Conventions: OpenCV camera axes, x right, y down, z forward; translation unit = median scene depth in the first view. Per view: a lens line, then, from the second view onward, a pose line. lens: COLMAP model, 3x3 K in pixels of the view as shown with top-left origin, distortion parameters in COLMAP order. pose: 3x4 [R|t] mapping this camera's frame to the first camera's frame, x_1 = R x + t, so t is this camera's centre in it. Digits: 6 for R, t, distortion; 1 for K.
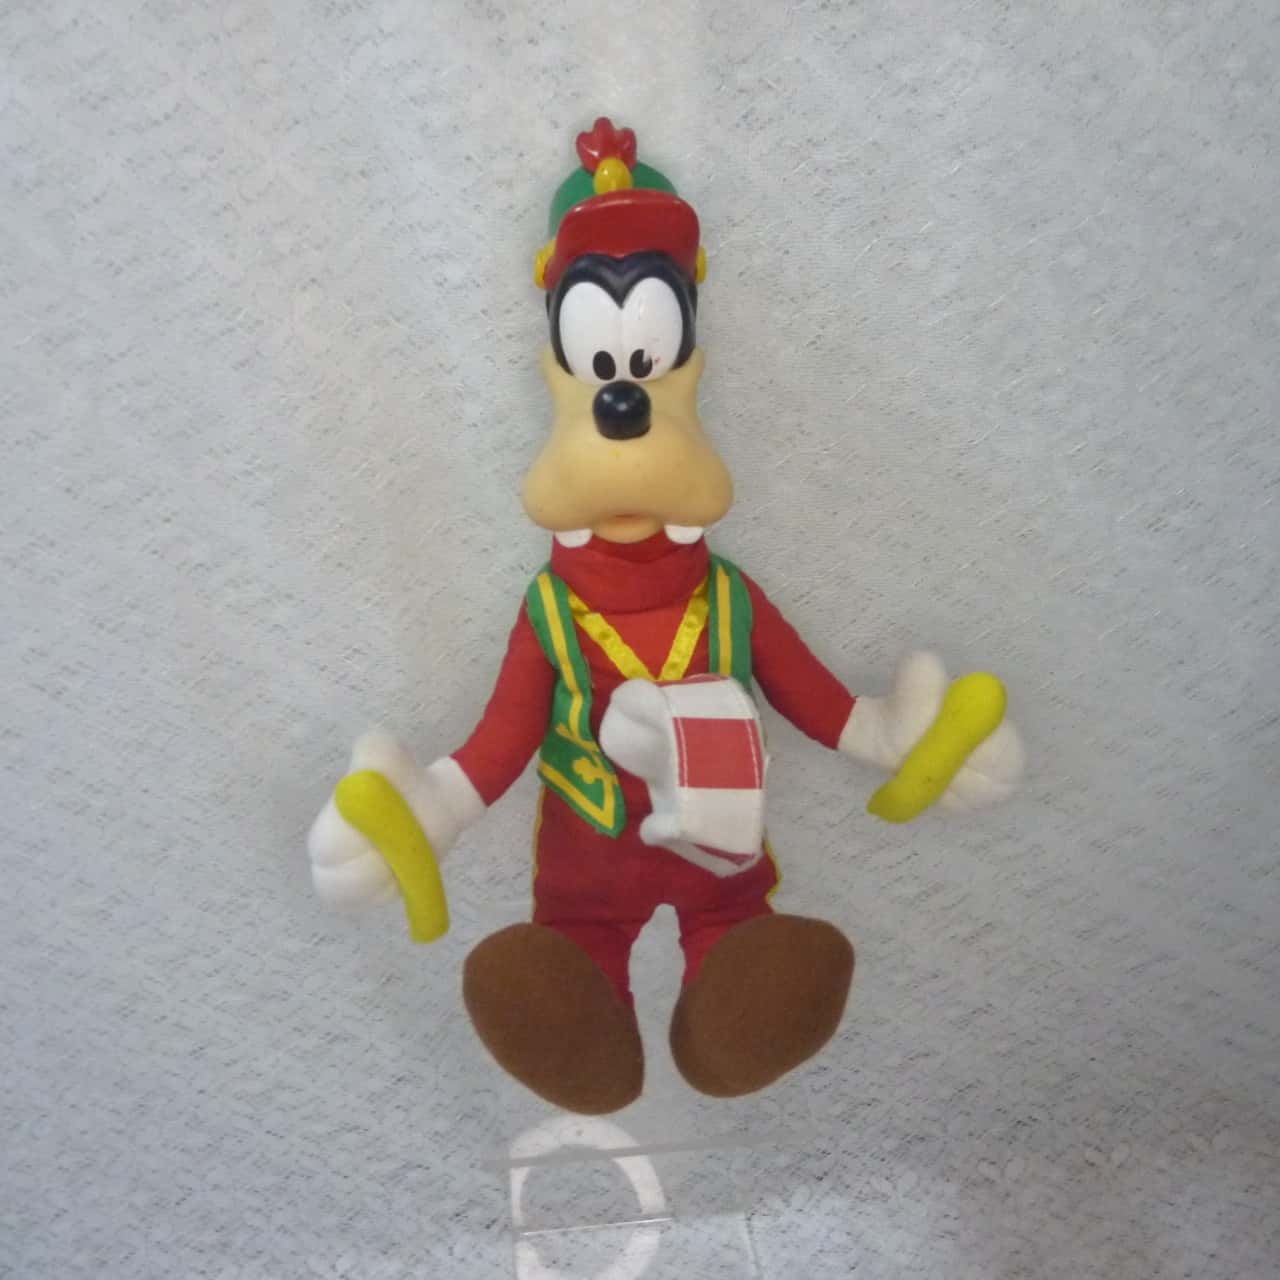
lens RADIAL K [[1534.1, 0, 640.0], [0, 1534.1, 640.0], [0, 0, 1]] dist [-0.008824, 0.038164]
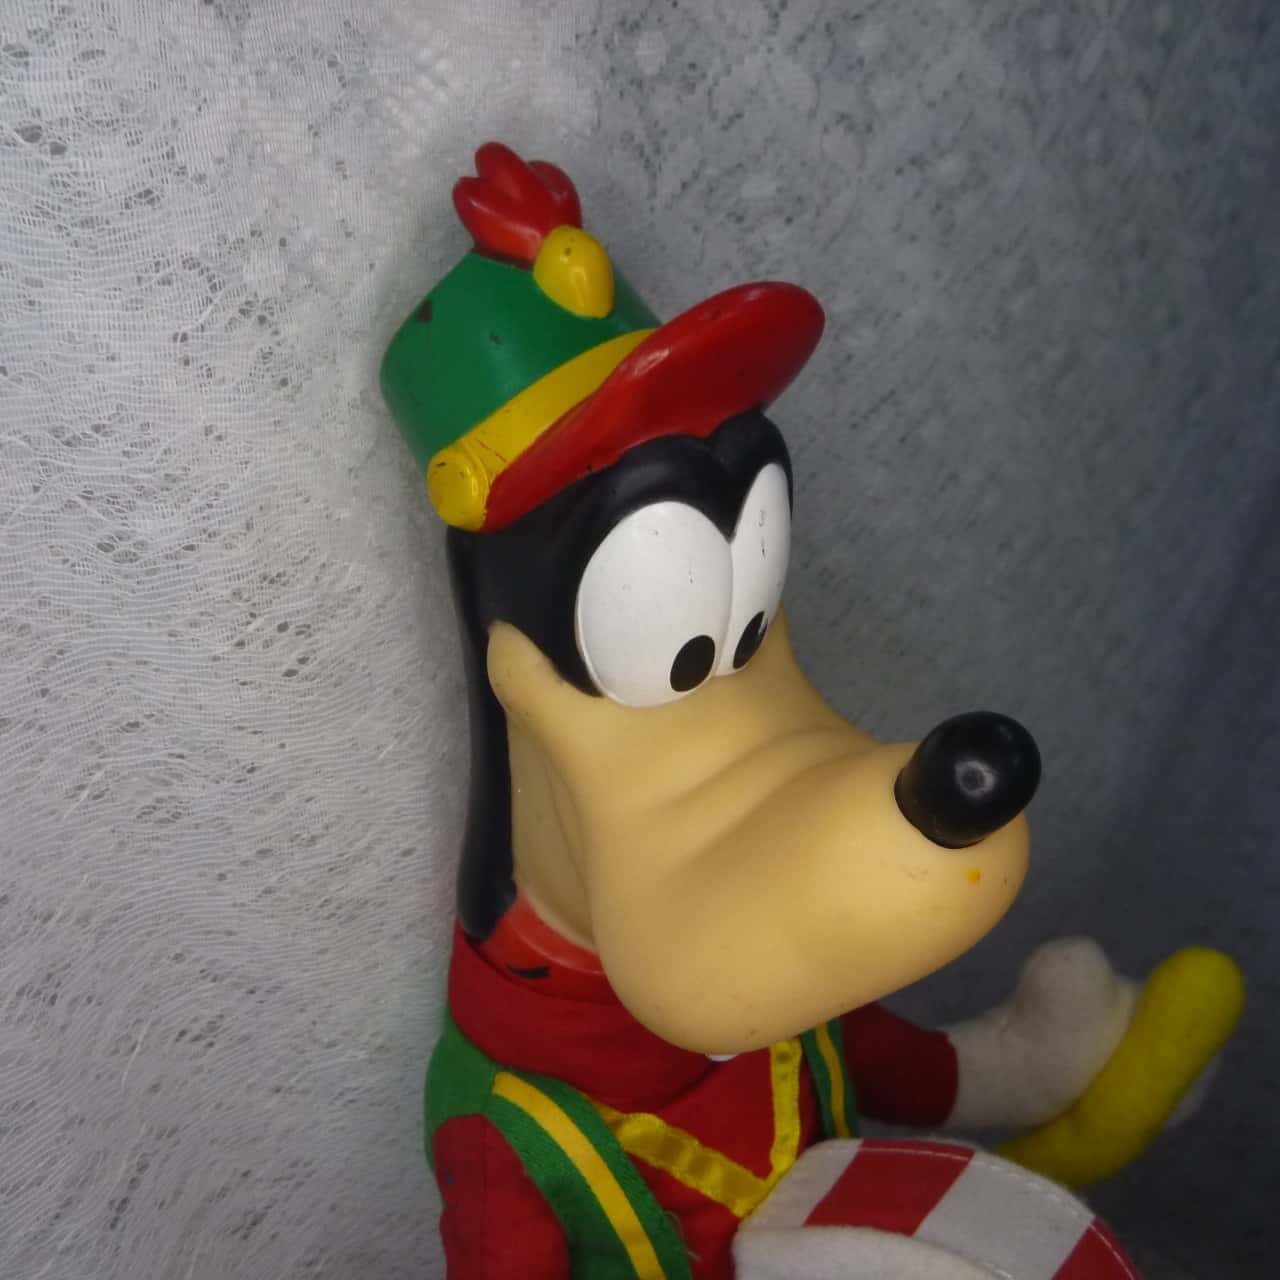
lens RADIAL K [[1534.1, 0, 640.0], [0, 1534.1, 640.0], [0, 0, 1]] dist [-0.008824, 0.038164]
pose [[0.758832, -0.264314, 0.595241, -0.289271], [0.269350, 0.959487, 0.082680, -0.210064], [-0.592980, 0.097588, 0.799282, 0.582495]]
